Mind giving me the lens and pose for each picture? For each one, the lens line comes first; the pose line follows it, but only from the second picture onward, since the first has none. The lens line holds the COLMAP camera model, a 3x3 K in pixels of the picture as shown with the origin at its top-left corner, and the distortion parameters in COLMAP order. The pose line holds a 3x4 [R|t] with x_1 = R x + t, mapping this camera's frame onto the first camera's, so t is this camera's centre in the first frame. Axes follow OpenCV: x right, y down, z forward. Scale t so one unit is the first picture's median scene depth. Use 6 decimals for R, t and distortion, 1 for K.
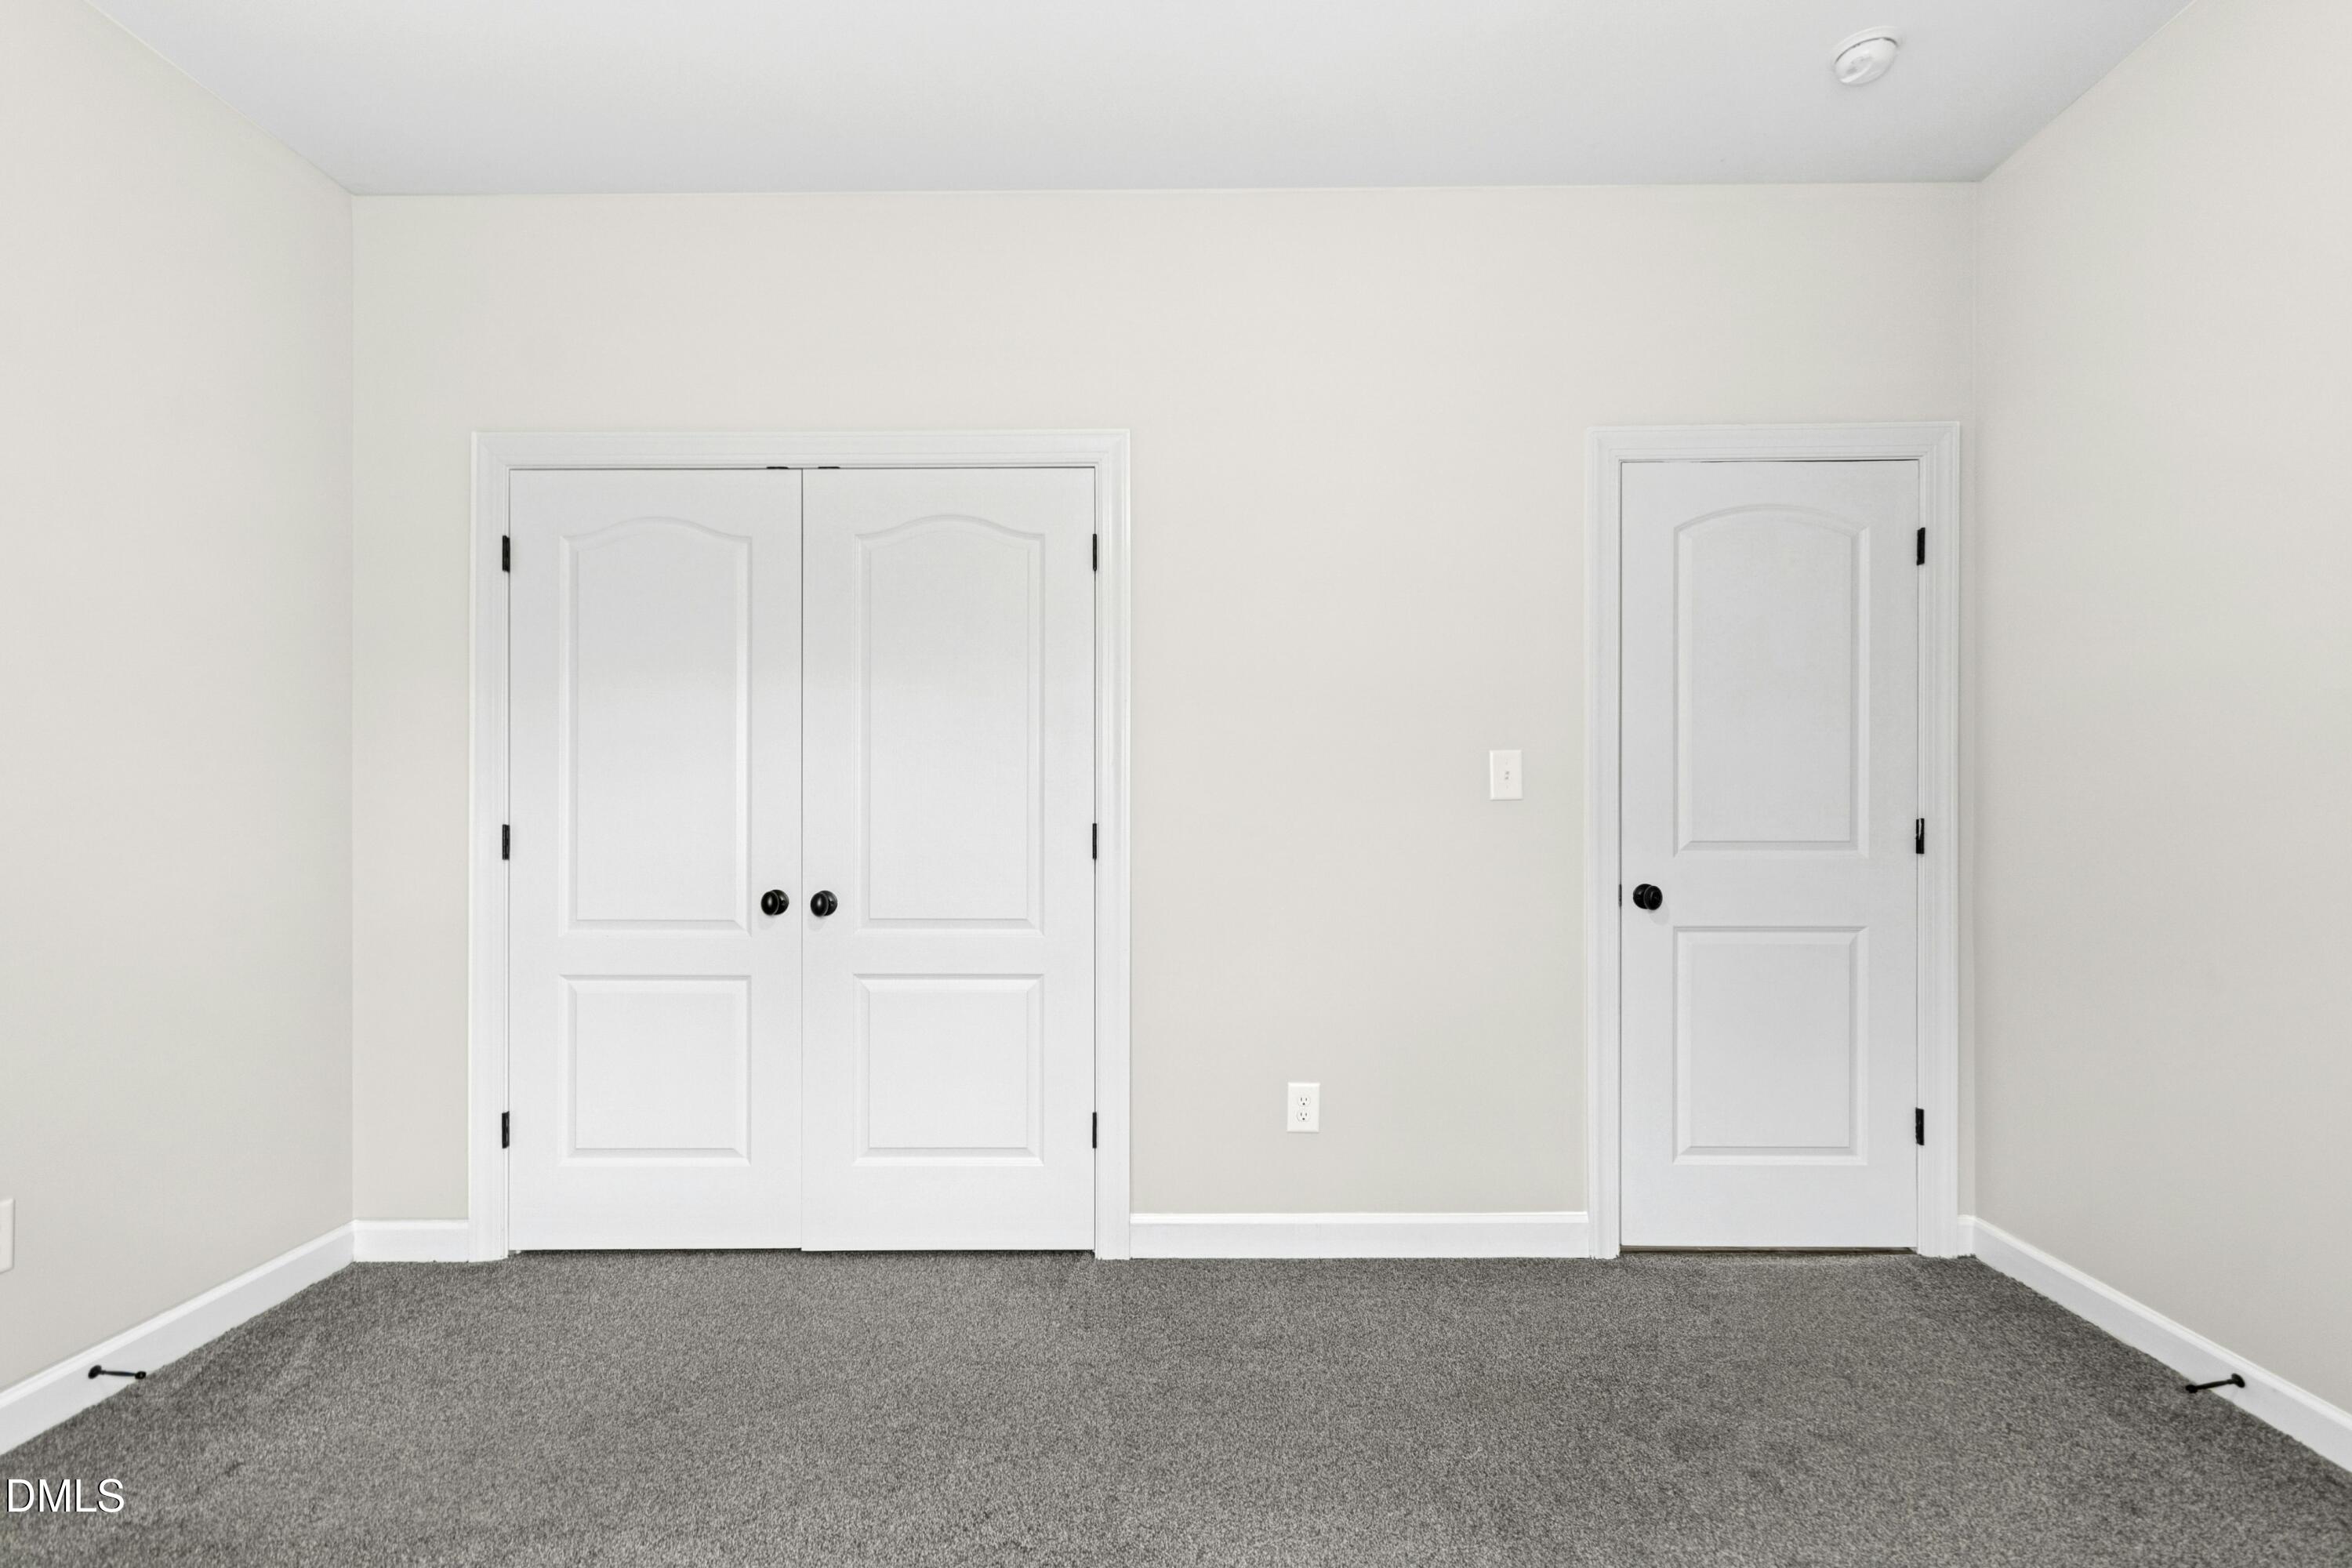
lens RADIAL K [[1146.2, 0, 1176.0], [0, 1146.2, 784.0], [0, 0, 1]] dist [0.003058, 0.000773]
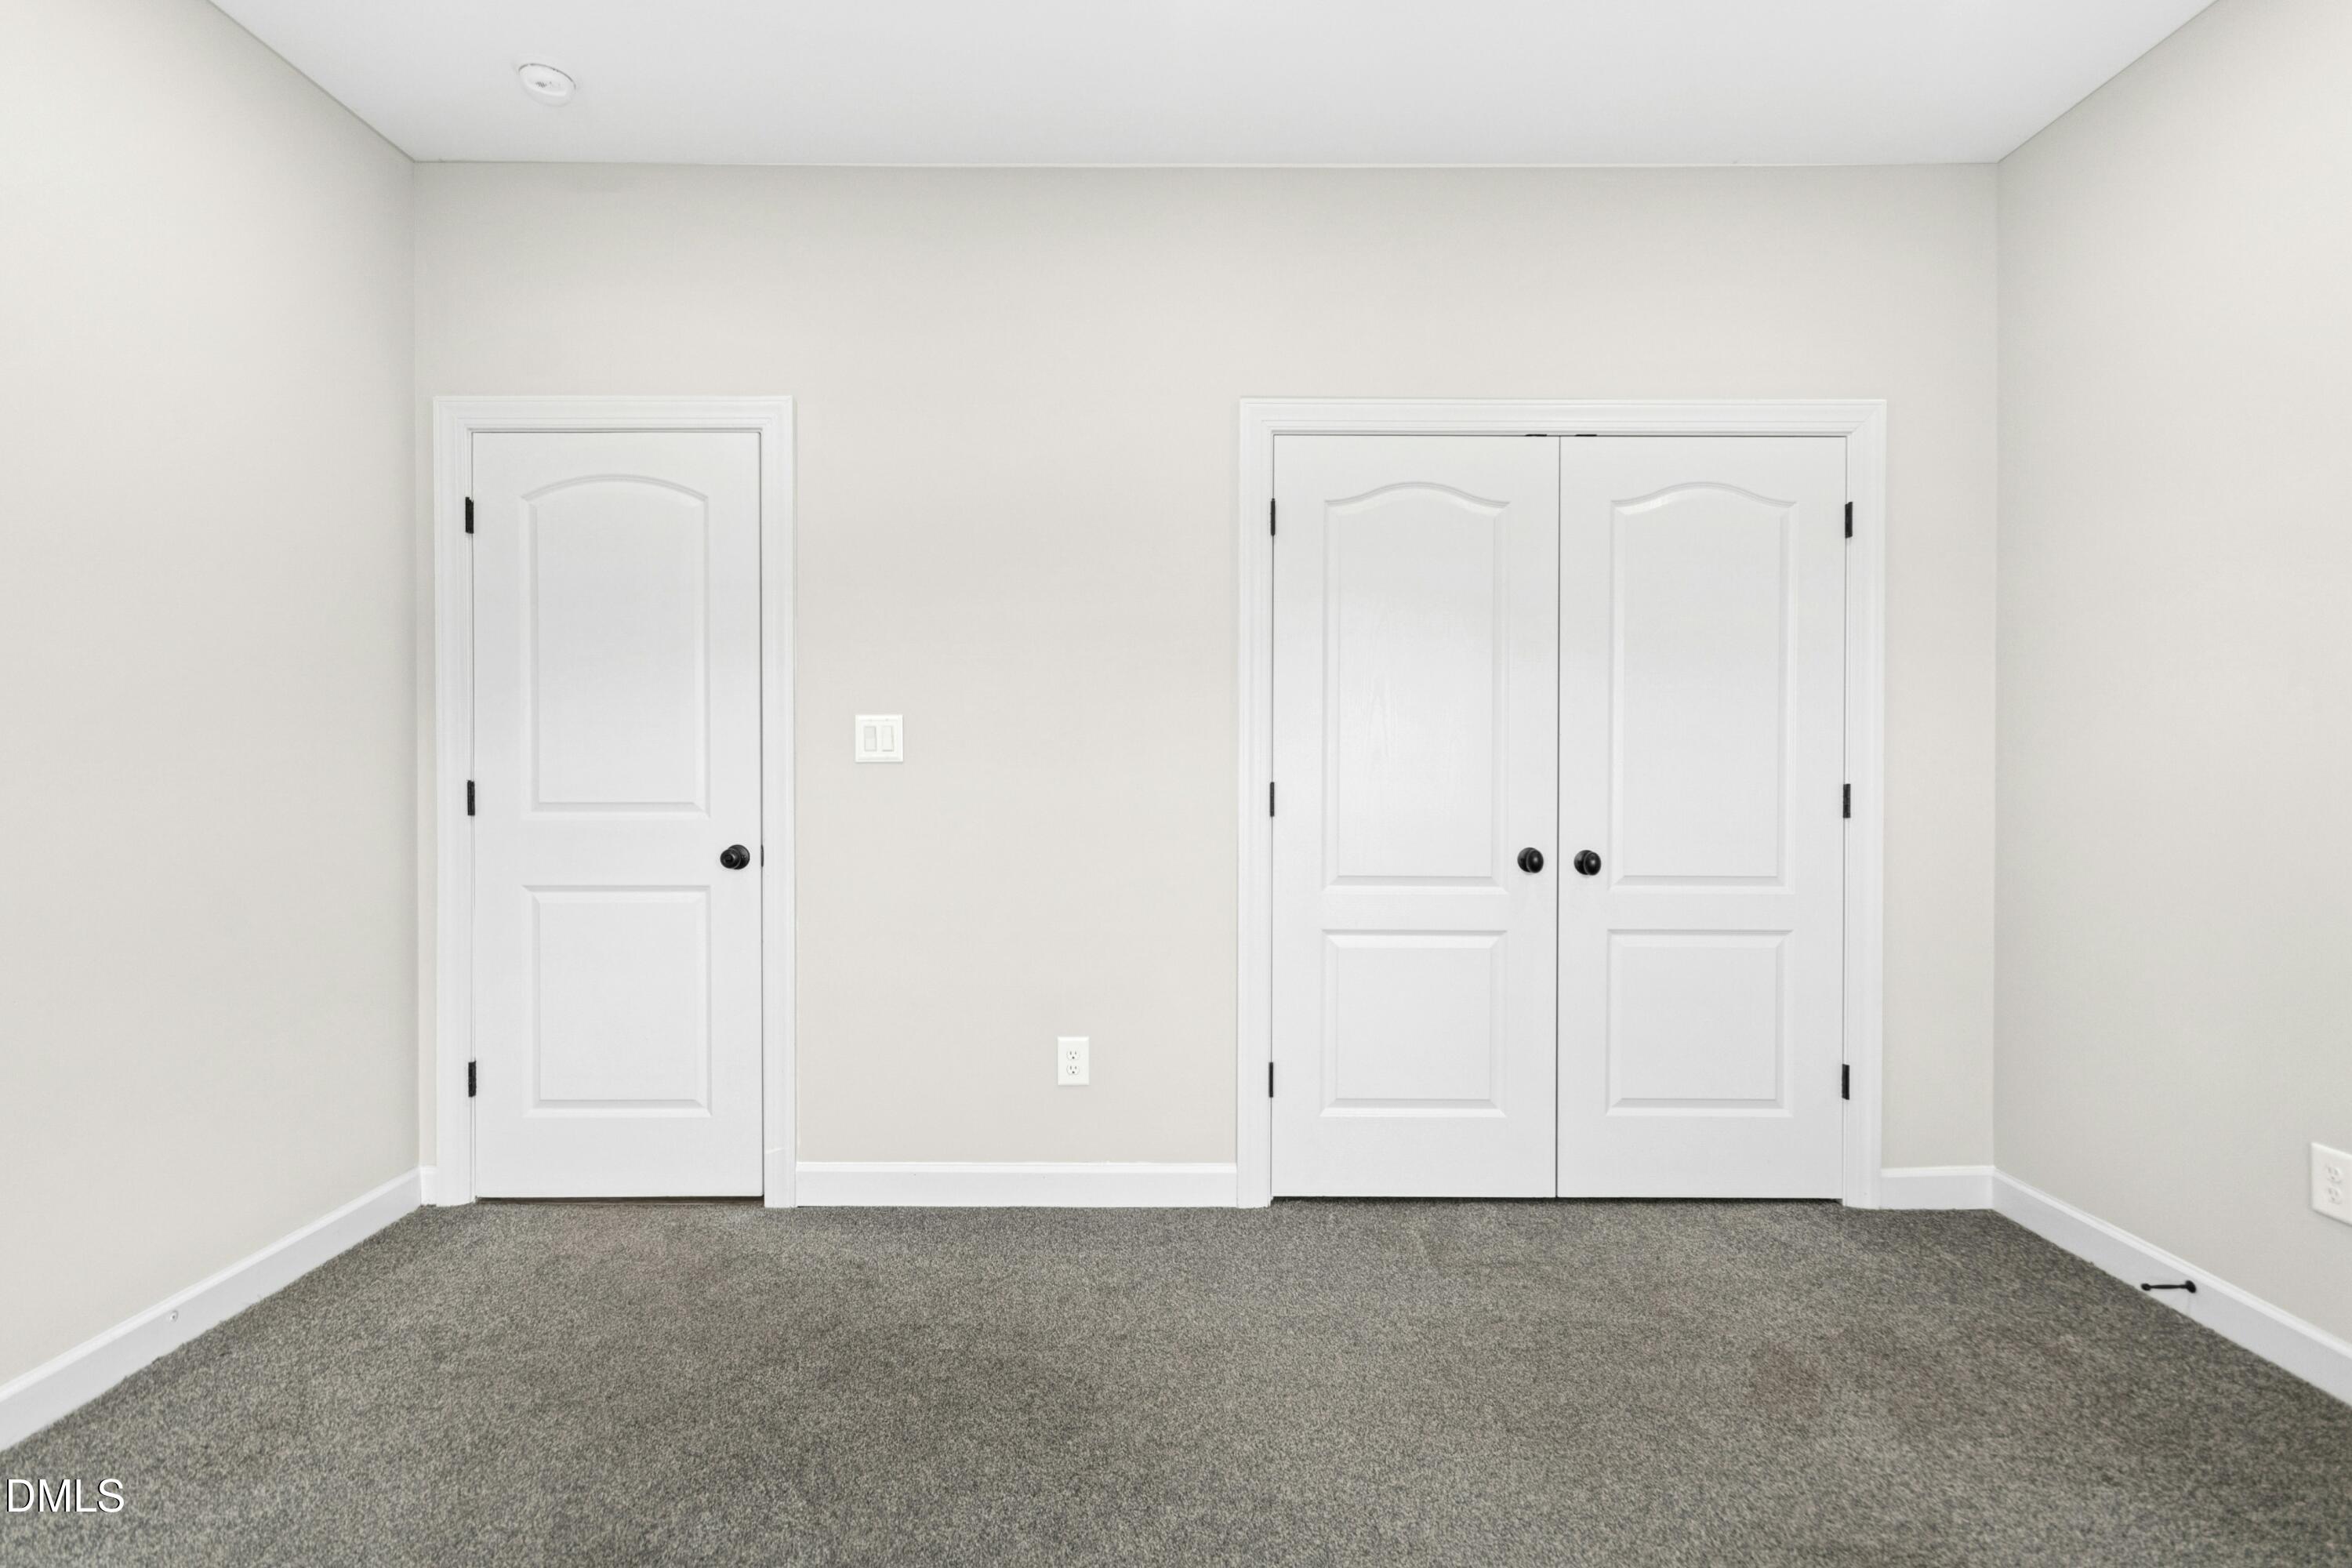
lens RADIAL K [[1122.8, 0, 1176.5], [0, 1122.8, 758.9], [0, 0, 1]] dist [0.002809, -0.014485]
pose [[0.999965, 0.006219, 0.005540, -0.418332], [-0.006287, 0.999902, 0.012490, 0.001442], [-0.005462, -0.012524, 0.999907, -0.000816]]
